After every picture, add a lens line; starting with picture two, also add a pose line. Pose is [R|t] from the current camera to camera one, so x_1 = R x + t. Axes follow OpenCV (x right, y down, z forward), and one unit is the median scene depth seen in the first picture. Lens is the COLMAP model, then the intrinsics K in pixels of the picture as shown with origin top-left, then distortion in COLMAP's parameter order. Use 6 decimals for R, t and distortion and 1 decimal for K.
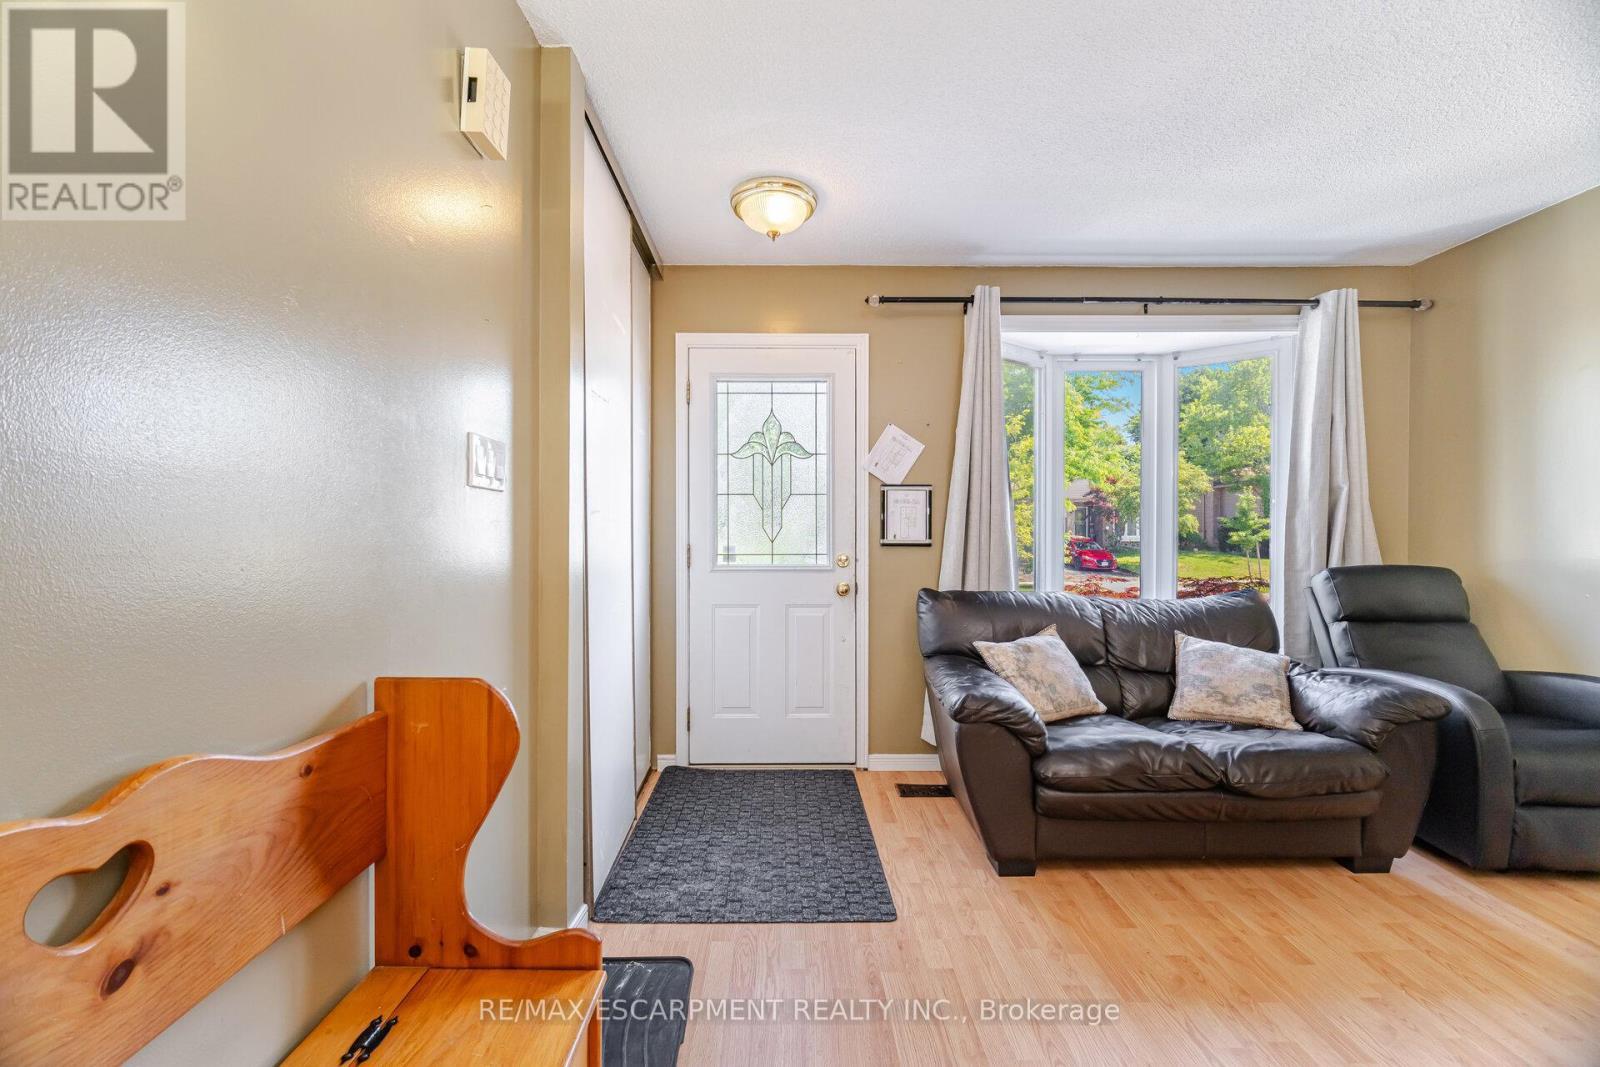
lens RADIAL K [[639.6, 0, 785.0], [0, 639.6, 538.3], [0, 0, 1]] dist [-0.007219, 0.000137]
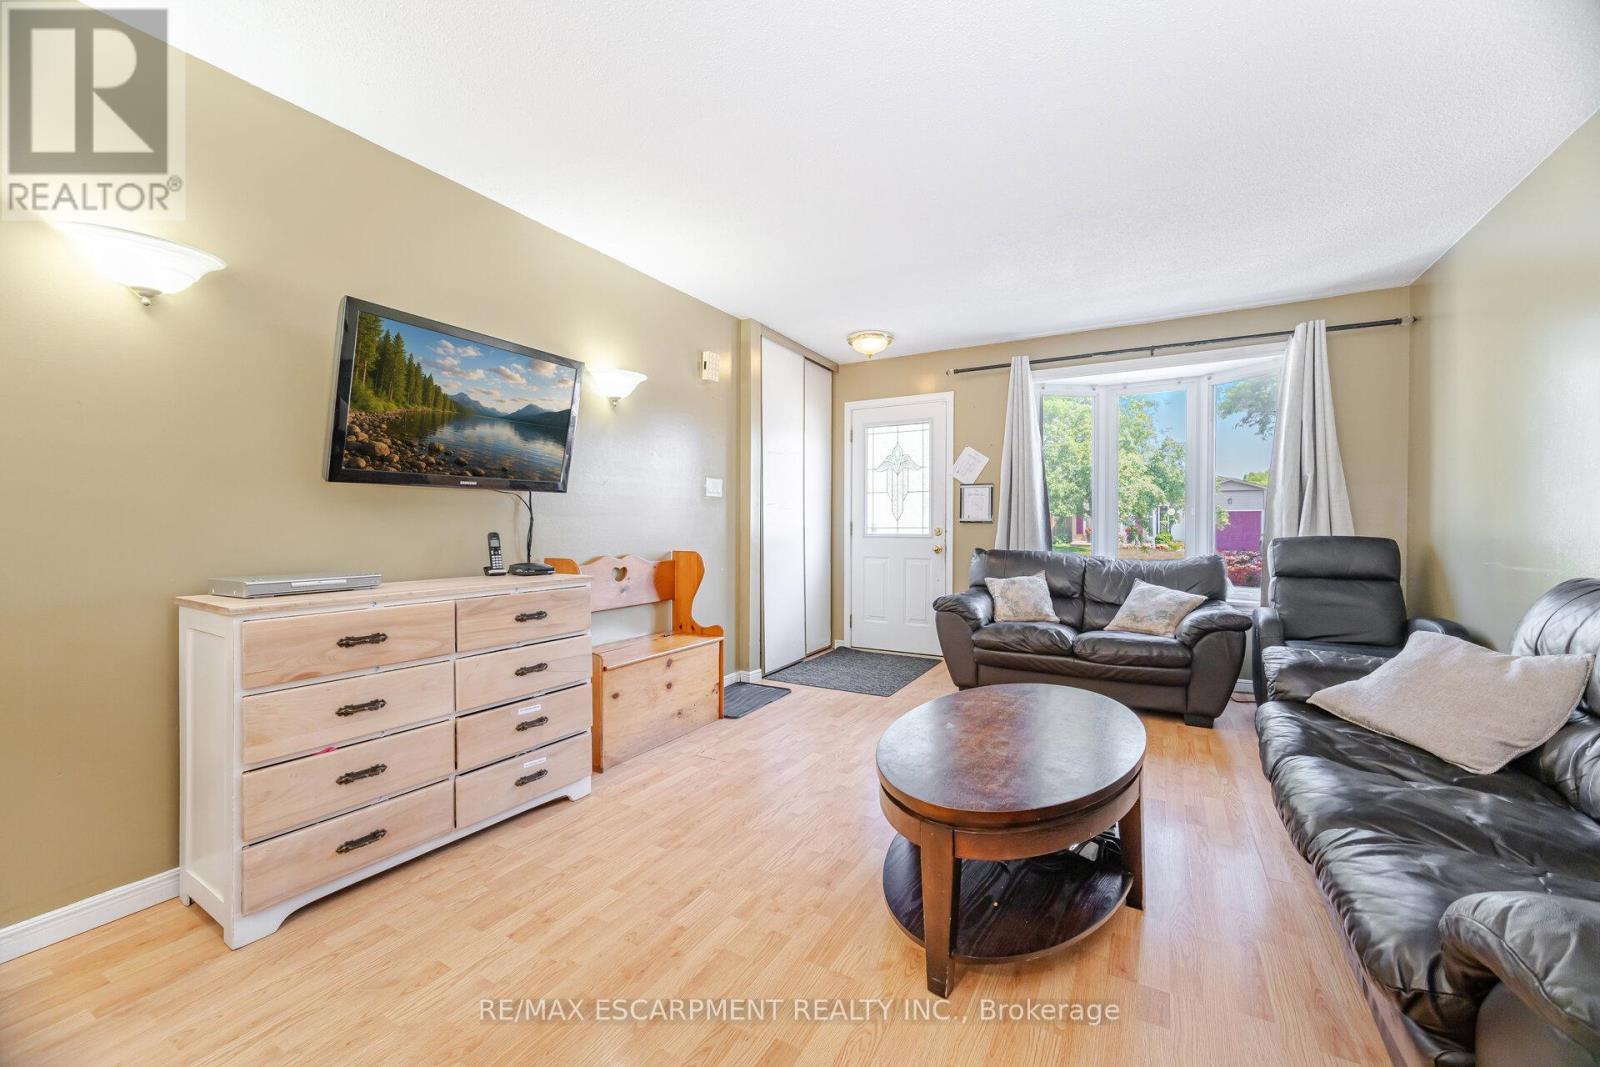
lens RADIAL K [[639.6, 0, 795.3], [0, 639.6, 534.0], [0, 0, 1]] dist [-0.007219, 0.000137]
pose [[0.869603, 0.007552, -0.493694, 0.619004], [-0.004970, 0.999966, 0.006542, 0.034423], [0.493727, -0.003235, 0.869611, -0.639676]]
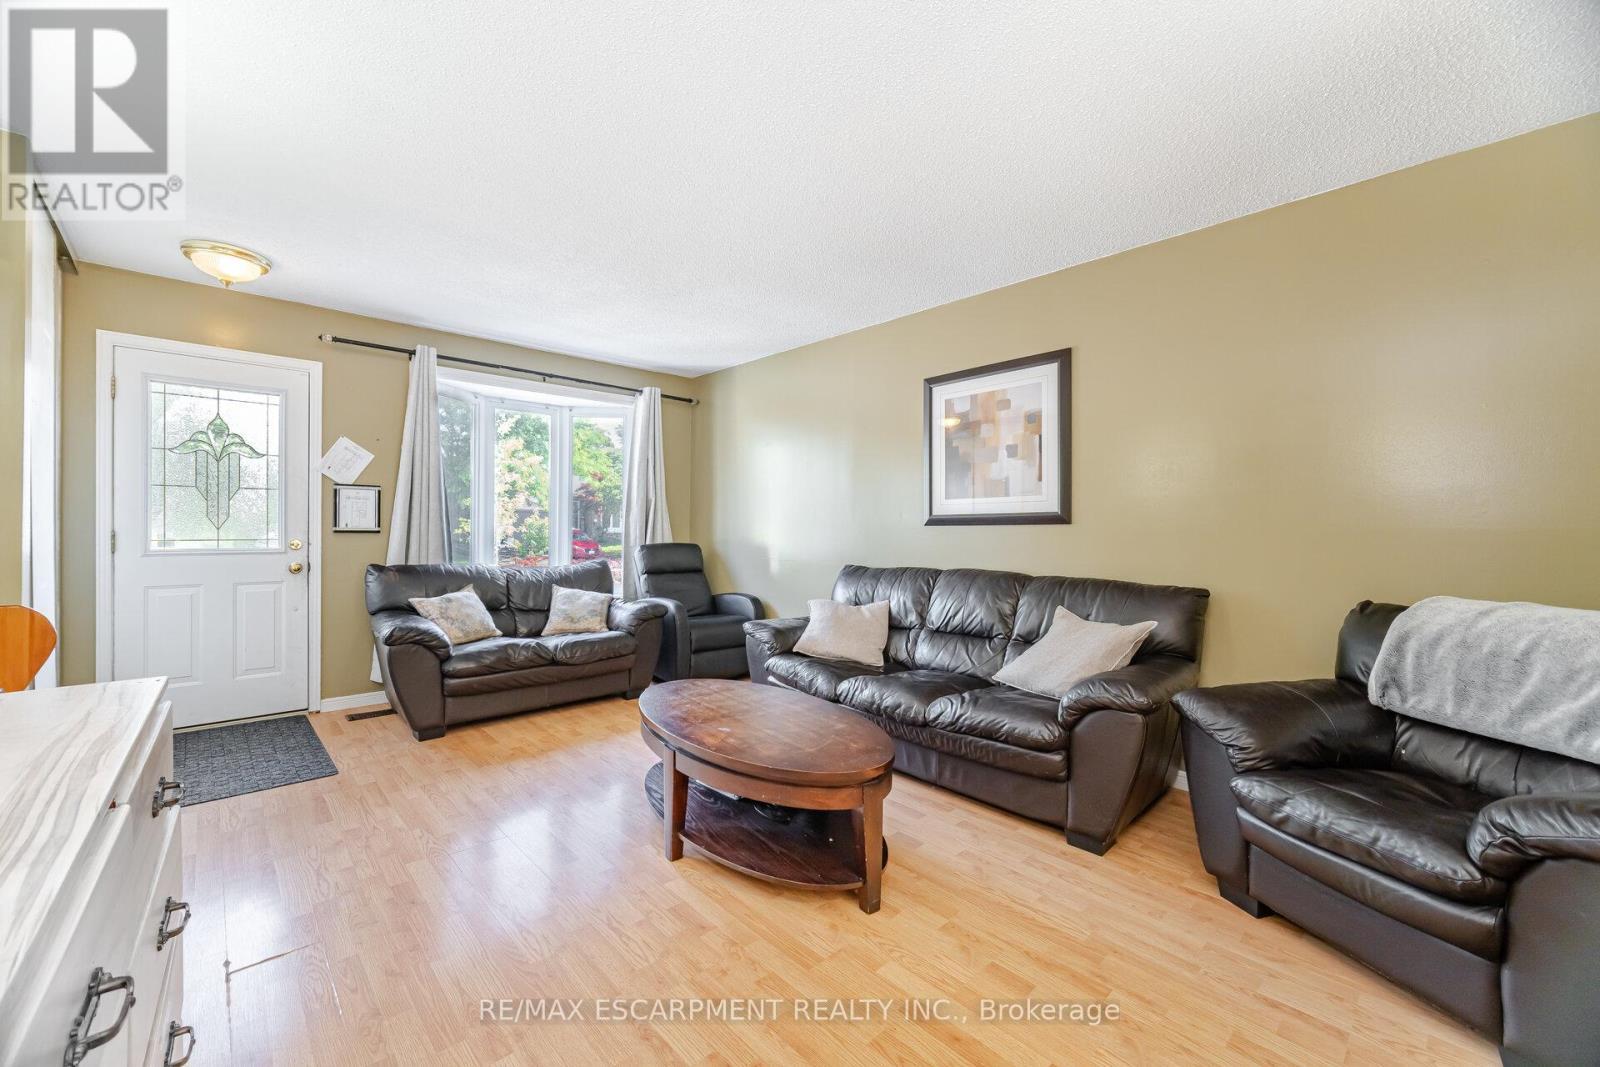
lens RADIAL K [[639.6, 0, 795.4], [0, 639.6, 530.9], [0, 0, 1]] dist [-0.007219, 0.000137]
pose [[0.729998, 0.002270, 0.683445, -0.046183], [-0.003852, 0.999992, 0.000793, 0.004765], [-0.683438, -0.003212, 0.730001, -0.574709]]
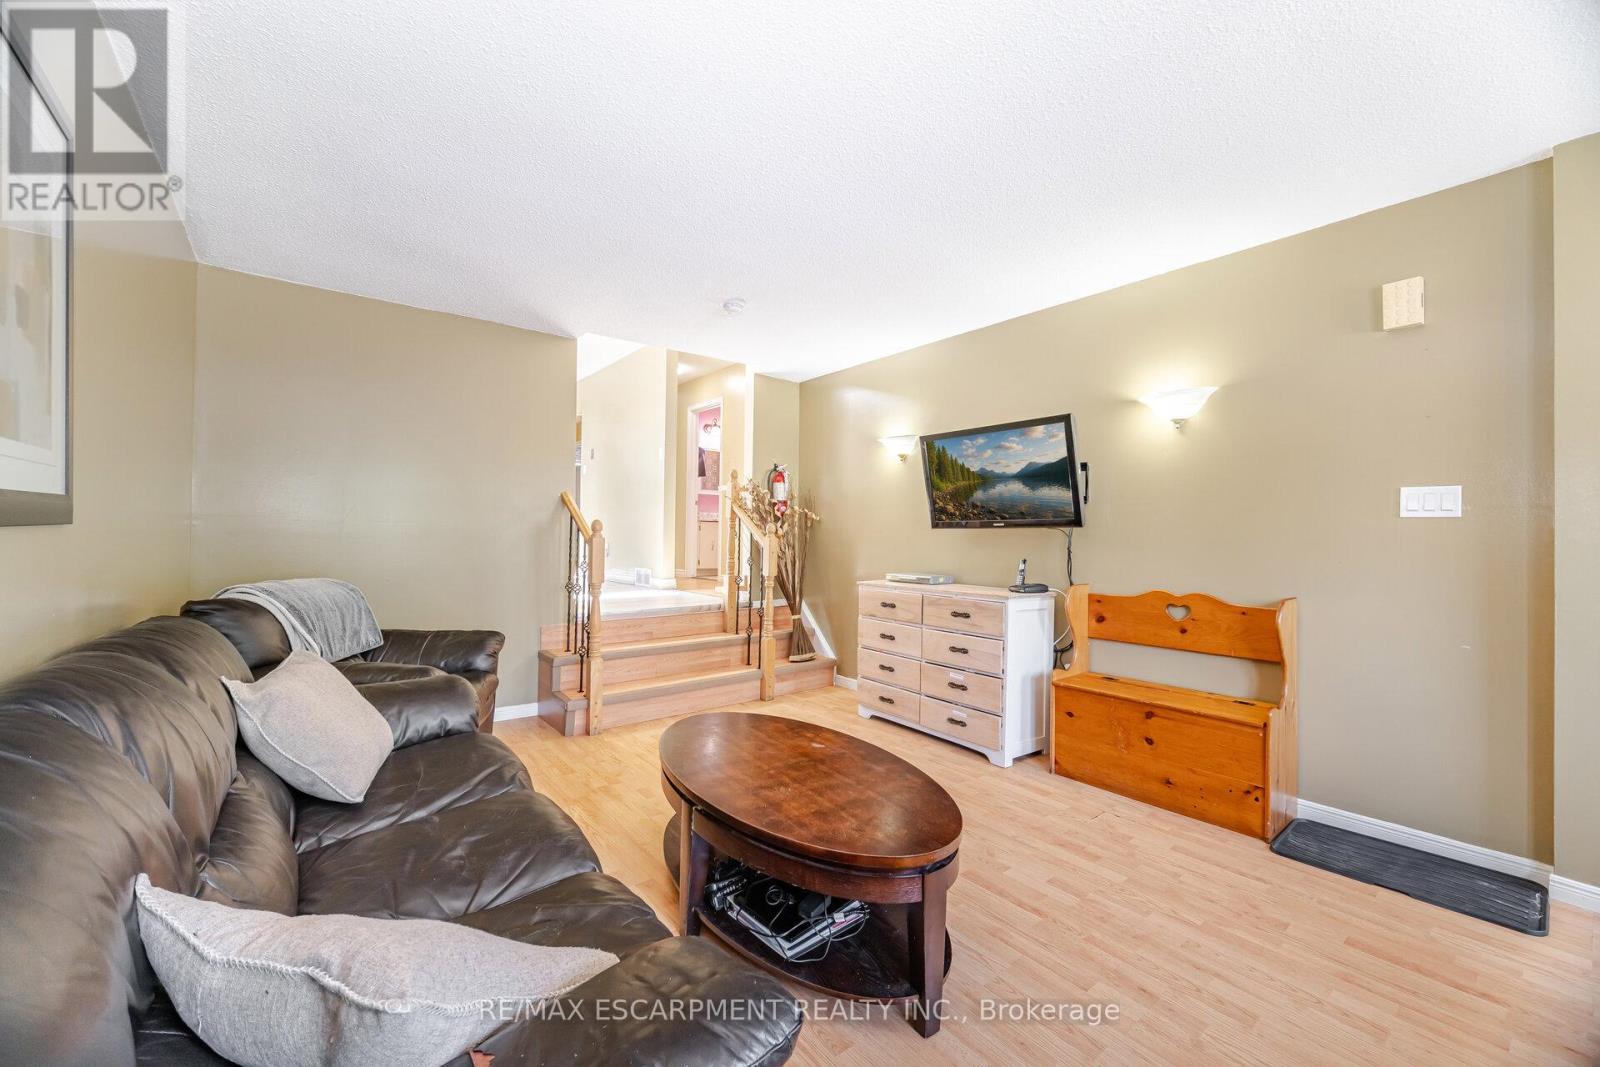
lens RADIAL K [[639.6, 0, 789.3], [0, 639.6, 525.6], [0, 0, 1]] dist [-0.007219, 0.000137]
pose [[-0.790801, -0.012304, -0.611950, 0.924683], [-0.013339, 0.999907, -0.002867, -0.014880], [0.611929, 0.005895, -0.790891, 0.637193]]
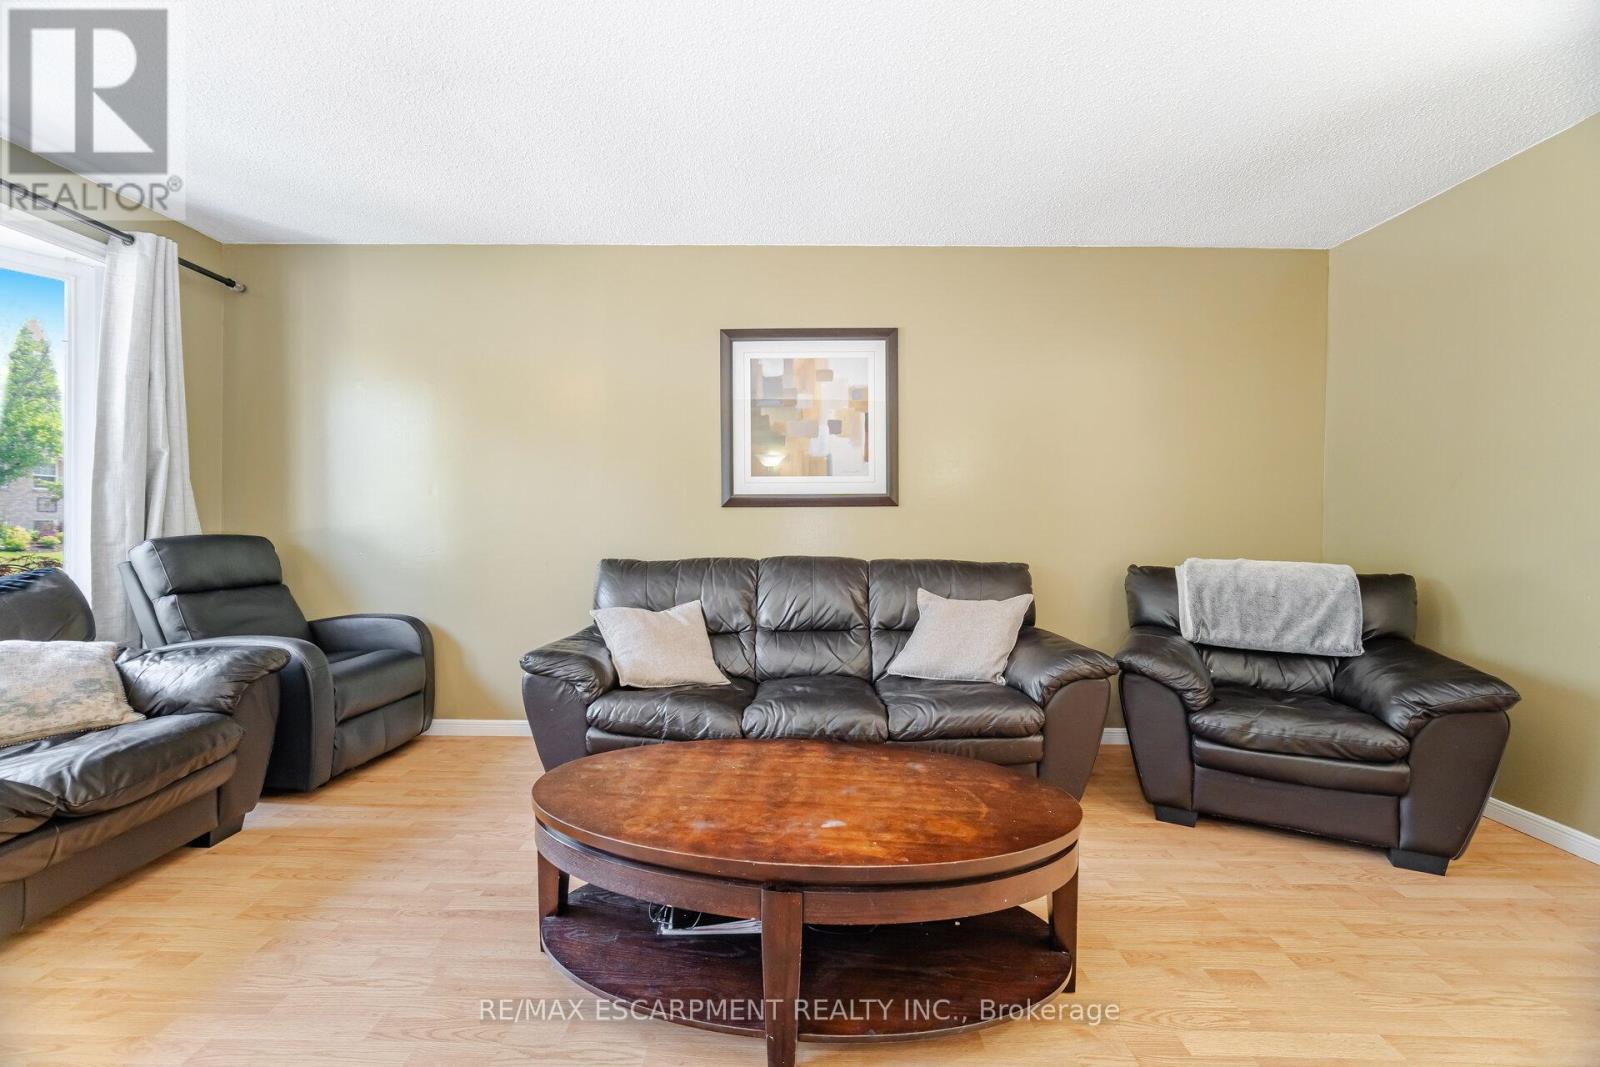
lens RADIAL K [[639.6, 0, 795.1], [0, 639.6, 536.5], [0, 0, 1]] dist [-0.007219, 0.000137]
pose [[0.004112, -0.014440, 0.999887, -0.045265], [-0.001553, 0.999894, 0.014446, 0.027954], [-0.999990, -0.001612, 0.004089, 0.077536]]
